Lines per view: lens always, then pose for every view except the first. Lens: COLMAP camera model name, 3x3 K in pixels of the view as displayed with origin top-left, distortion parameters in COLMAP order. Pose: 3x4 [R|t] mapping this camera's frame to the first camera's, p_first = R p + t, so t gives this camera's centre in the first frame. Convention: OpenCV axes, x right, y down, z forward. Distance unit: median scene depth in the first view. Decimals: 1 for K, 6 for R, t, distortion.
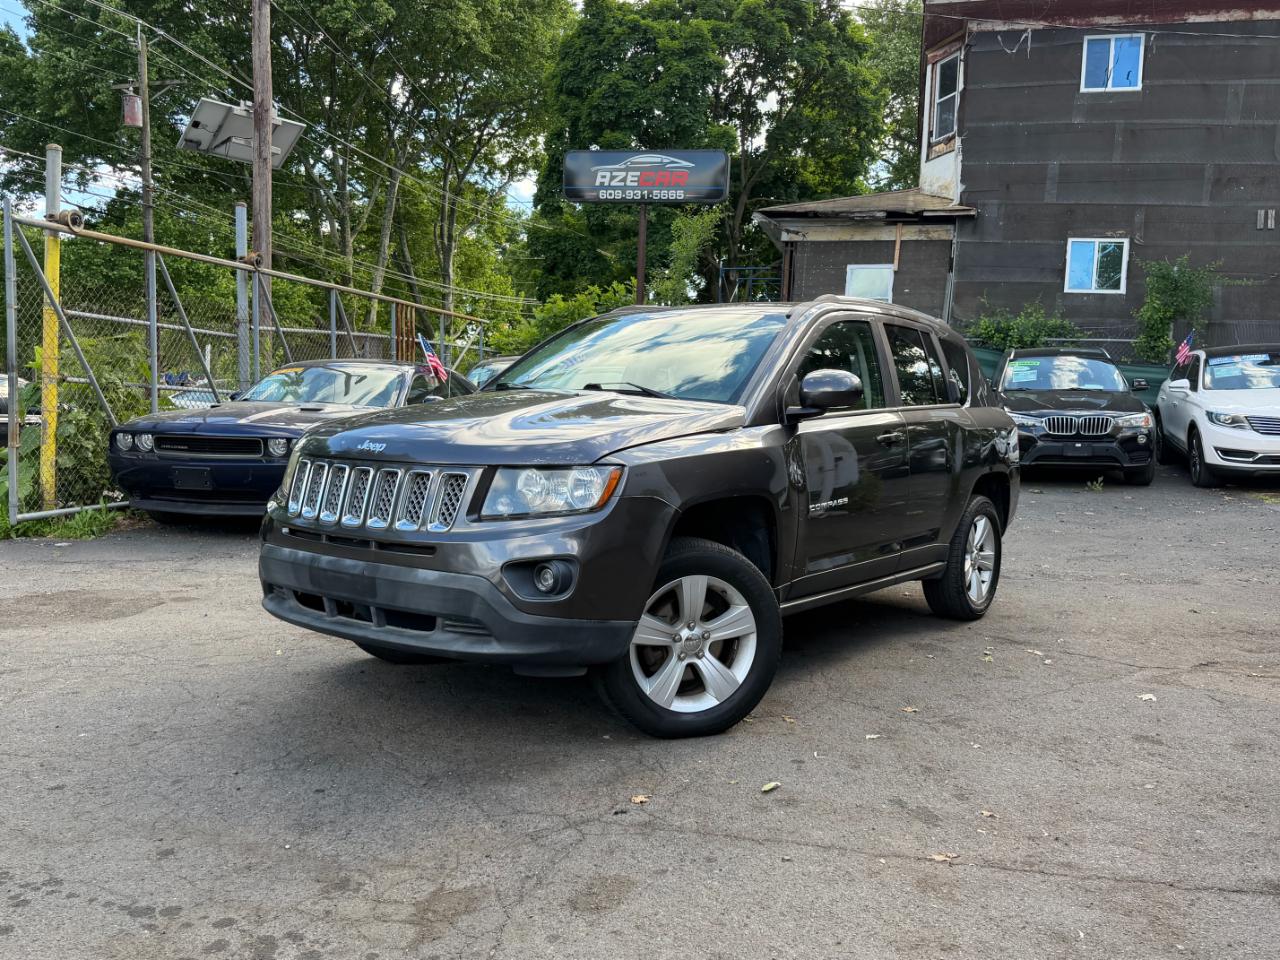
lens RADIAL K [[1053.5, 0, 642.7], [0, 1053.5, 491.0], [0, 0, 1]] dist [0.128980, -0.231645]
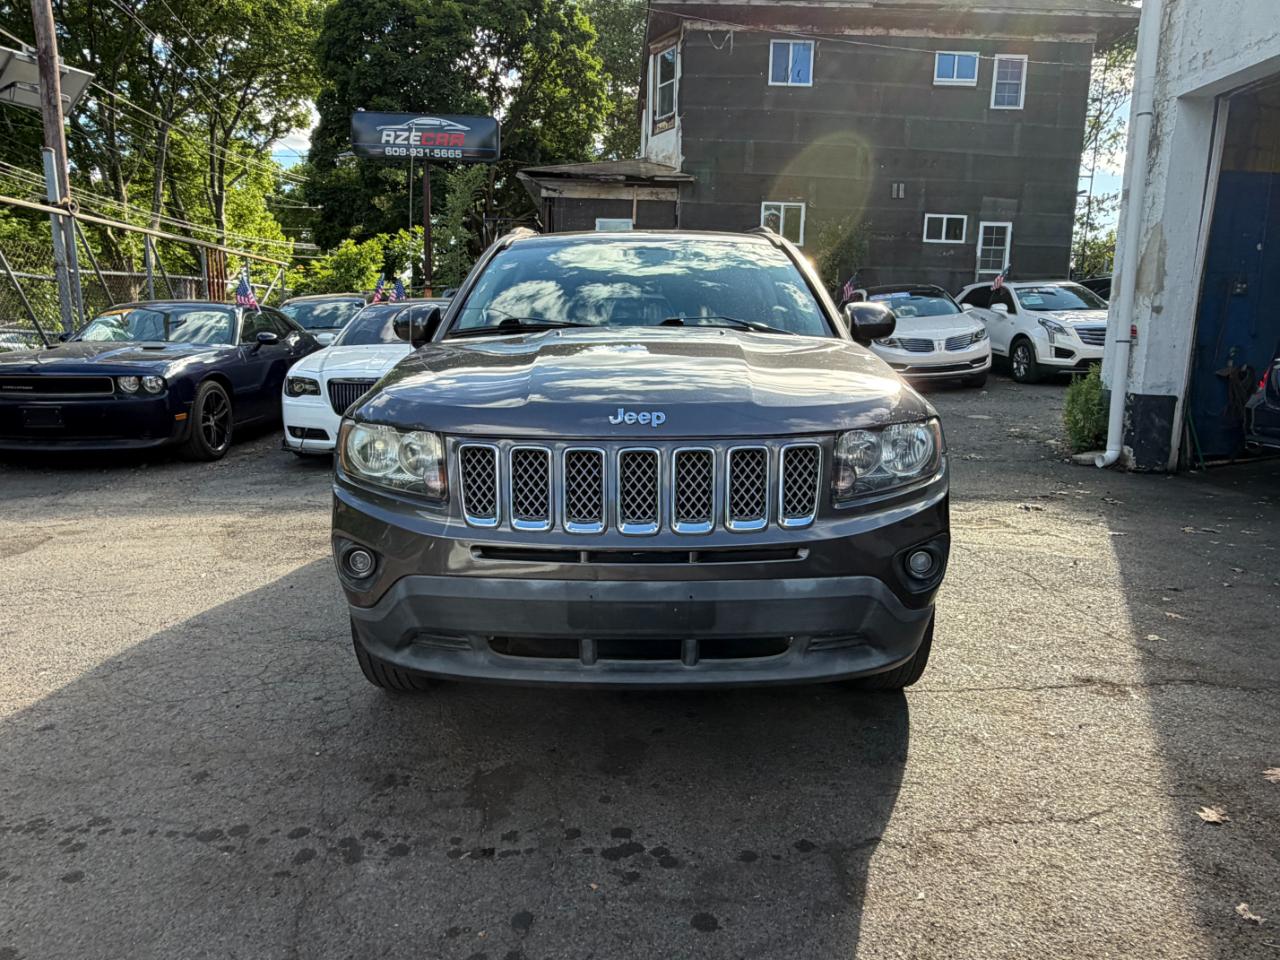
lens RADIAL K [[856.7, 0, 636.5], [0, 856.7, 483.5], [0, 0, 1]] dist [-0.002355, 0.005174]
pose [[0.964035, -0.062654, 0.258283, -0.038260], [0.038914, 0.994618, 0.096027, -0.002489], [-0.262910, -0.082522, 0.961285, 0.015942]]
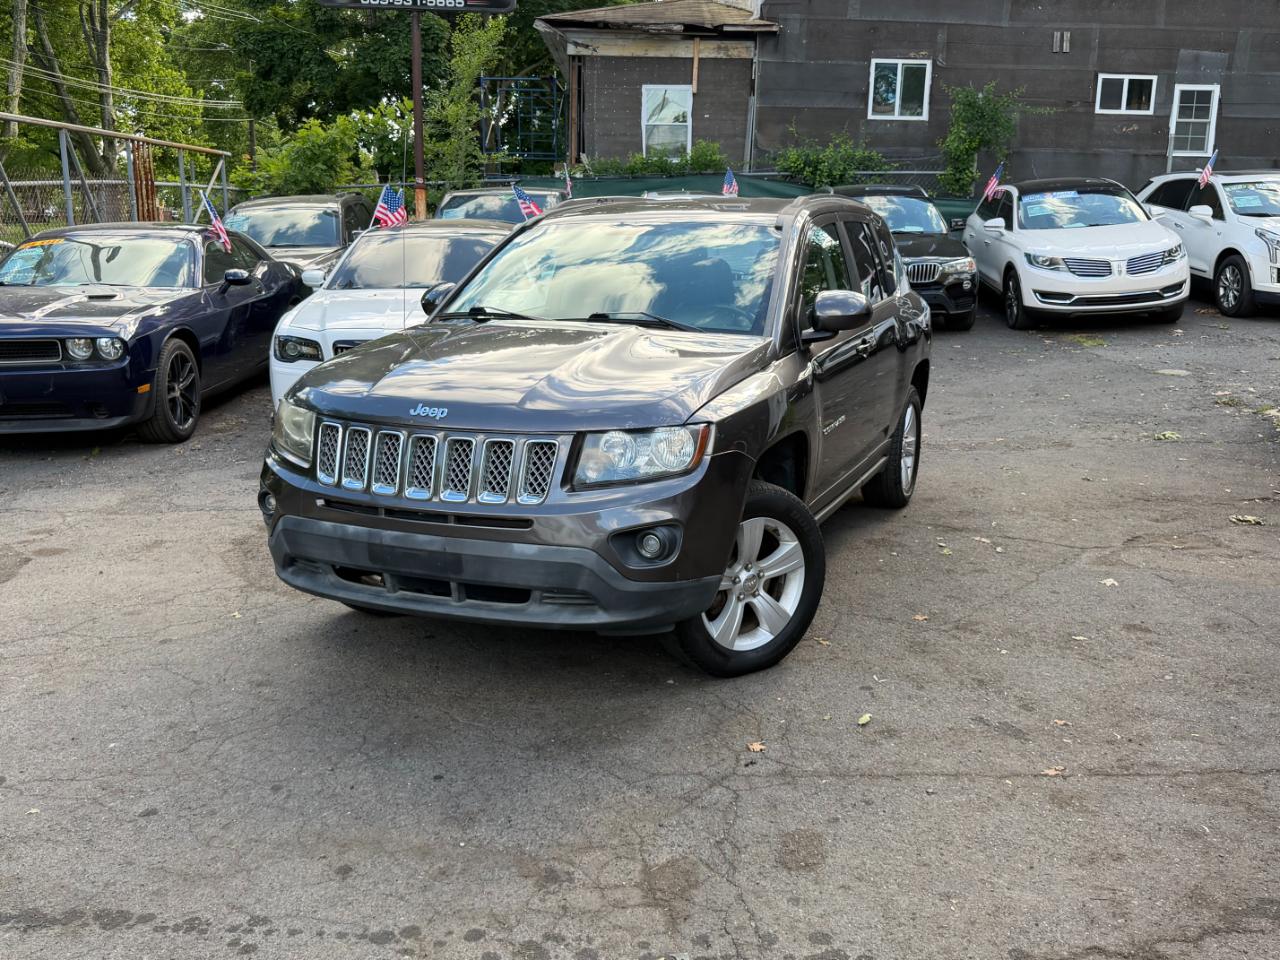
lens RADIAL K [[1180.9, 0, 646.6], [0, 1180.9, 481.4], [0, 0, 1]] dist [0.155318, -0.308429]
pose [[0.969272, -0.072919, 0.234937, -0.068150], [0.040302, 0.989223, 0.140758, -0.025679], [-0.242669, -0.126964, 0.961765, -0.011799]]
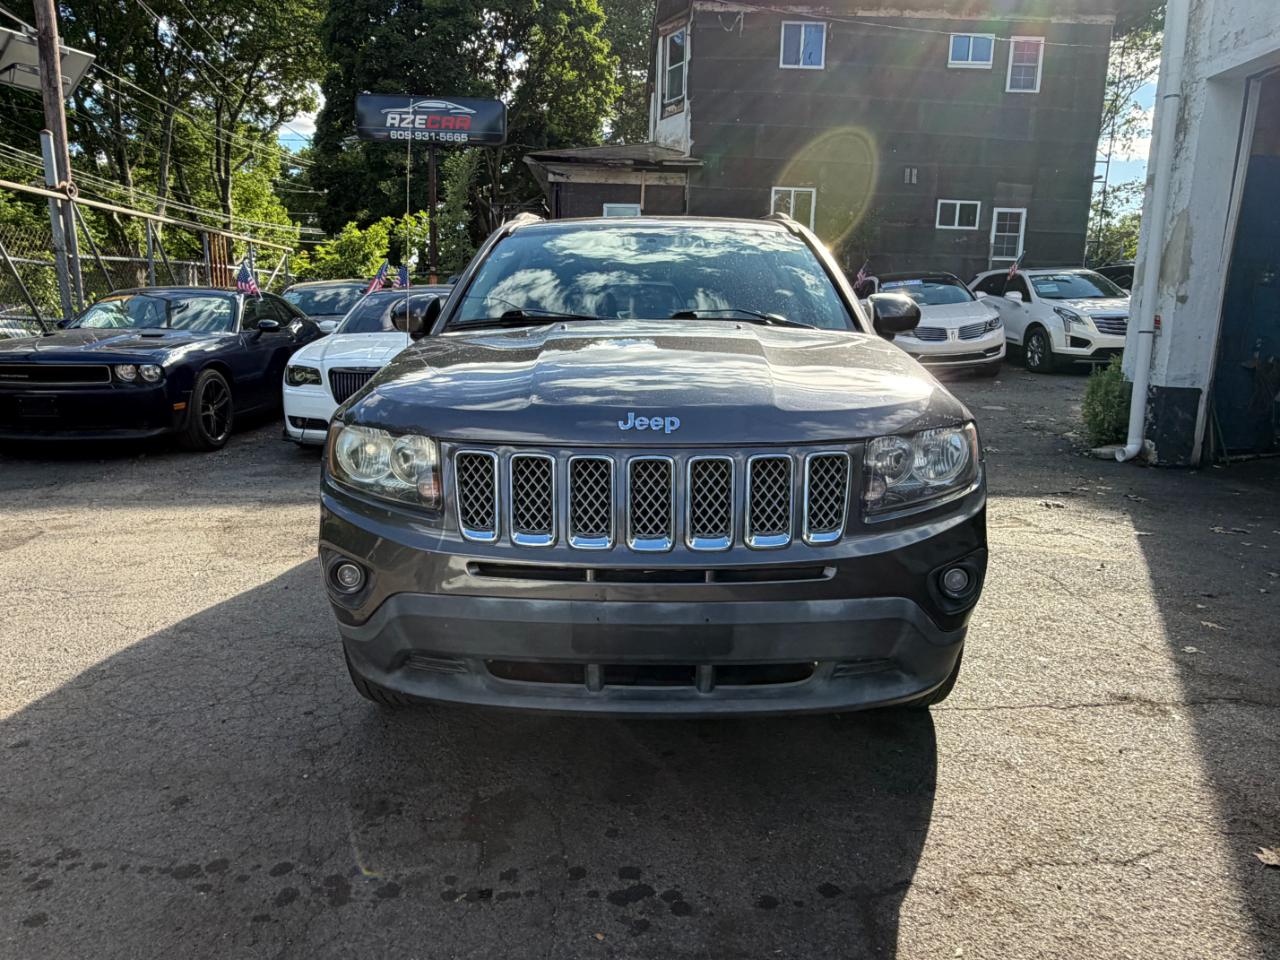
lens RADIAL K [[856.2, 0, 635.7], [0, 856.2, 481.0], [0, 0, 1]] dist [-0.004217, 0.006819]
pose [[0.966393, -0.061580, 0.249584, -0.036042], [0.035139, 0.993415, 0.109047, -0.004812], [-0.254655, -0.096612, 0.962194, 0.026372]]
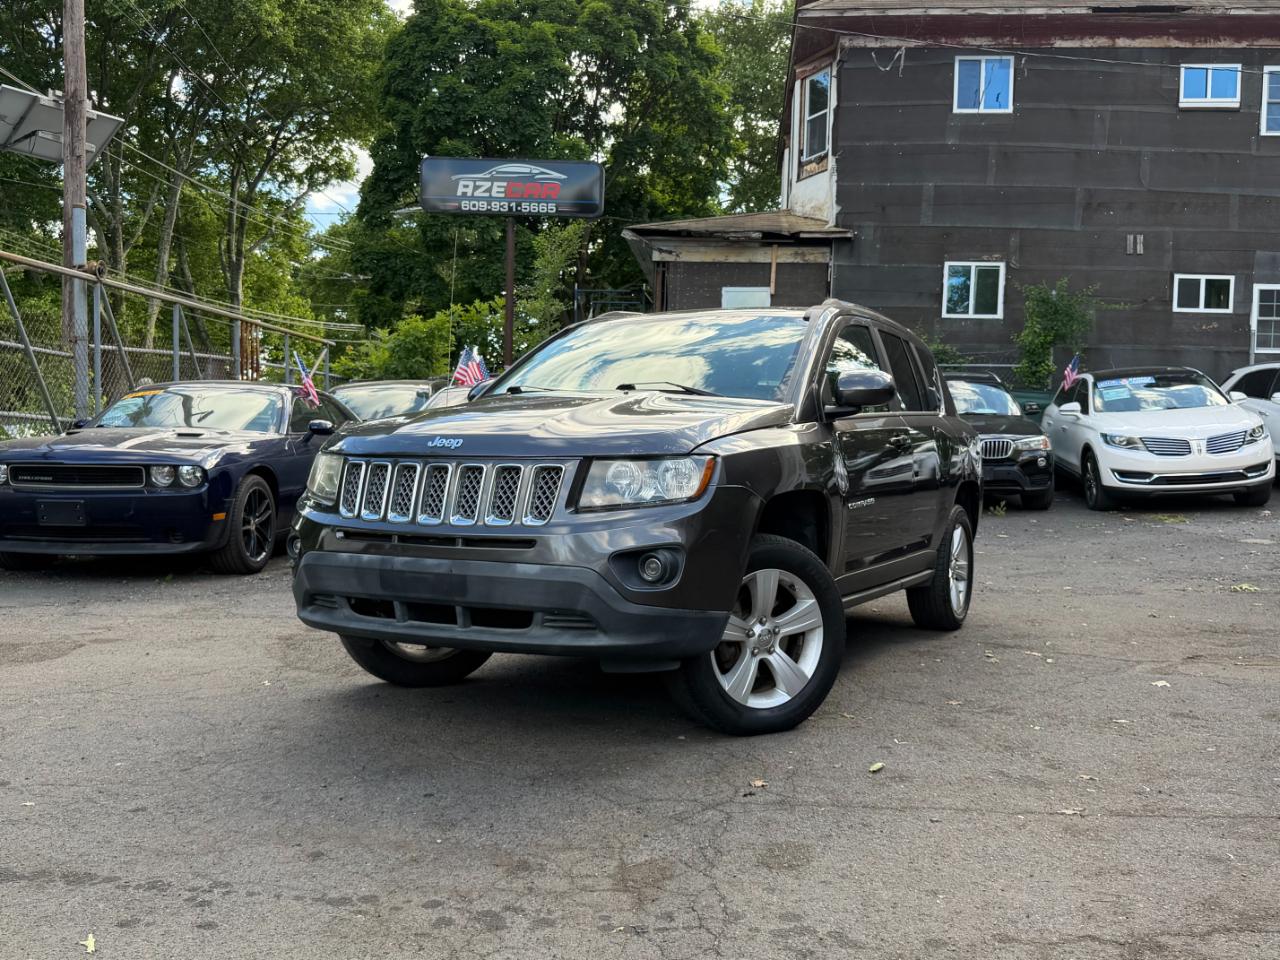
lens RADIAL K [[1181.7, 0, 641.3], [0, 1181.7, 490.0], [0, 0, 1]] dist [0.164326, -0.335962]
pose [[0.986770, -0.017626, 0.161168, -0.054216], [0.024862, 0.998766, -0.042991, 0.011063], [-0.160212, 0.046429, 0.985990, -0.019720]]
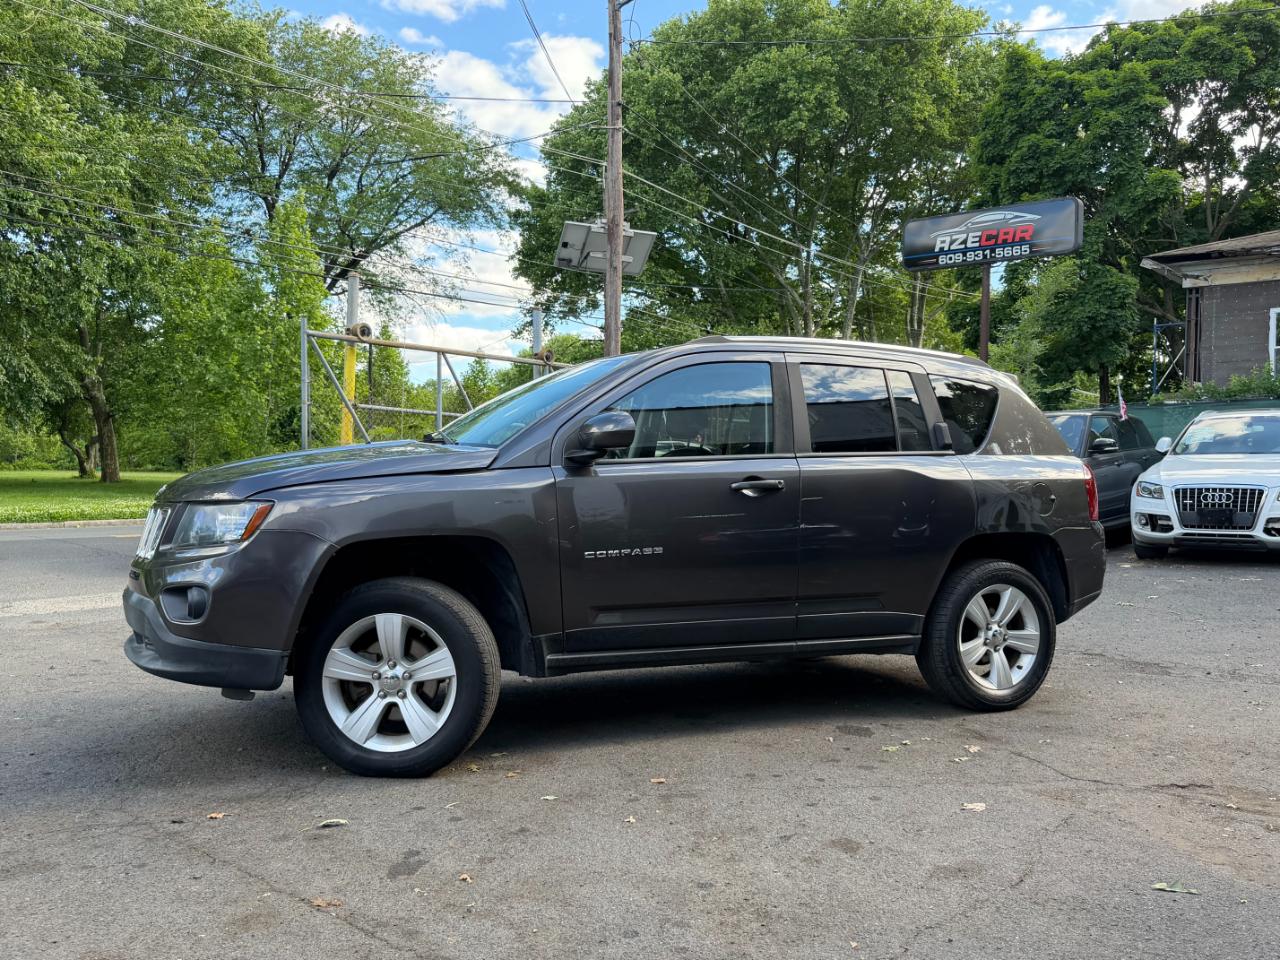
lens RADIAL K [[1053.5, 0, 642.7], [0, 1053.5, 491.0], [0, 0, 1]] dist [0.128980, -0.231645]
pose [[0.880766, -0.012559, -0.473385, 0.164238], [-0.027036, 0.996684, -0.076744, 0.007546], [0.472779, 0.080391, 0.877506, 0.045987]]
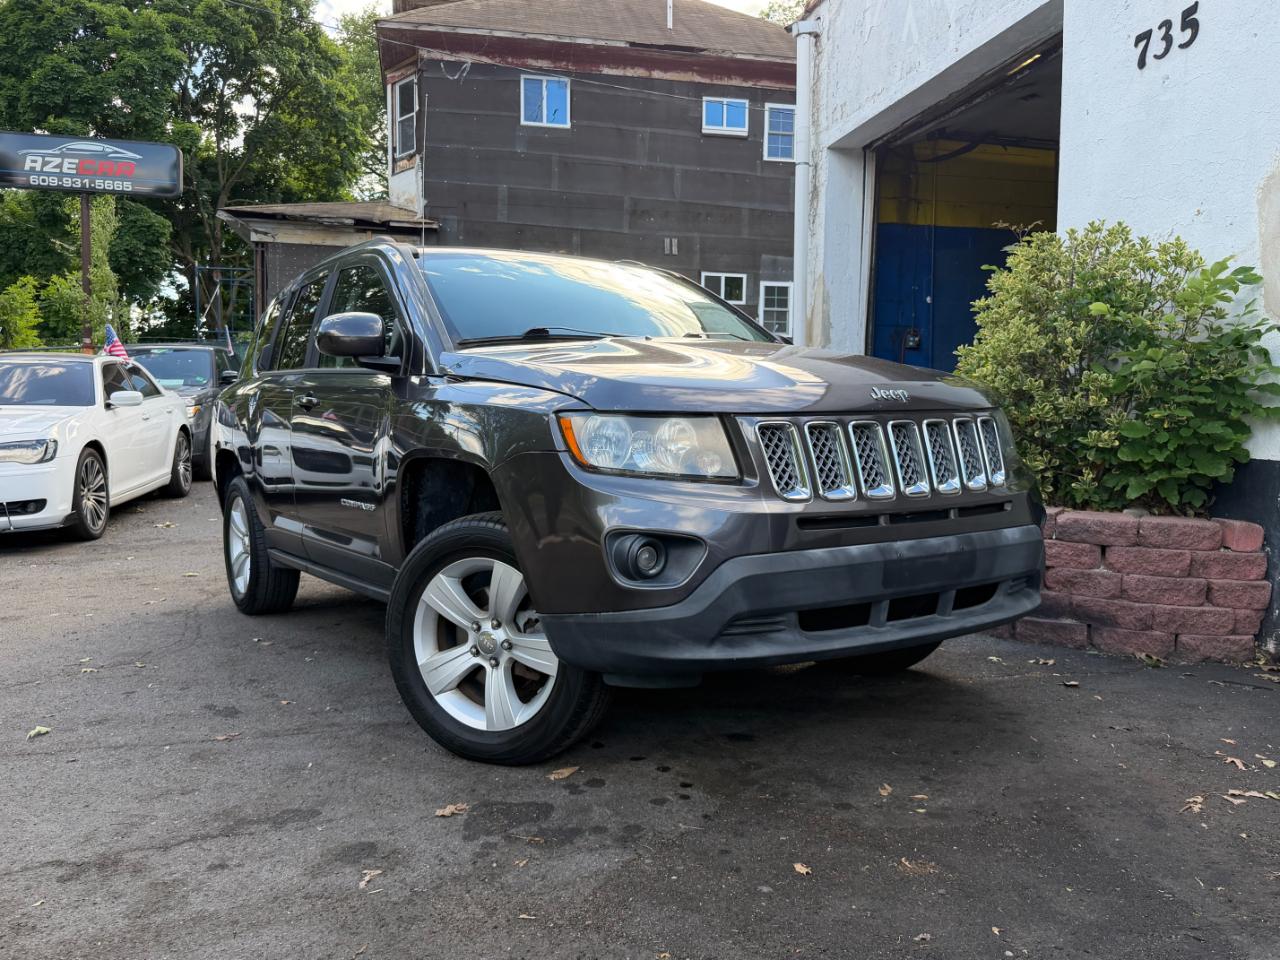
lens RADIAL K [[1030.5, 0, 657.5], [0, 1030.5, 505.4], [0, 0, 1]] dist [0.008618, -0.016291]
pose [[0.897284, -0.061015, 0.437218, 0.036808], [0.057874, 0.998113, 0.020518, 0.015311], [-0.437645, 0.006893, 0.899122, -0.039737]]
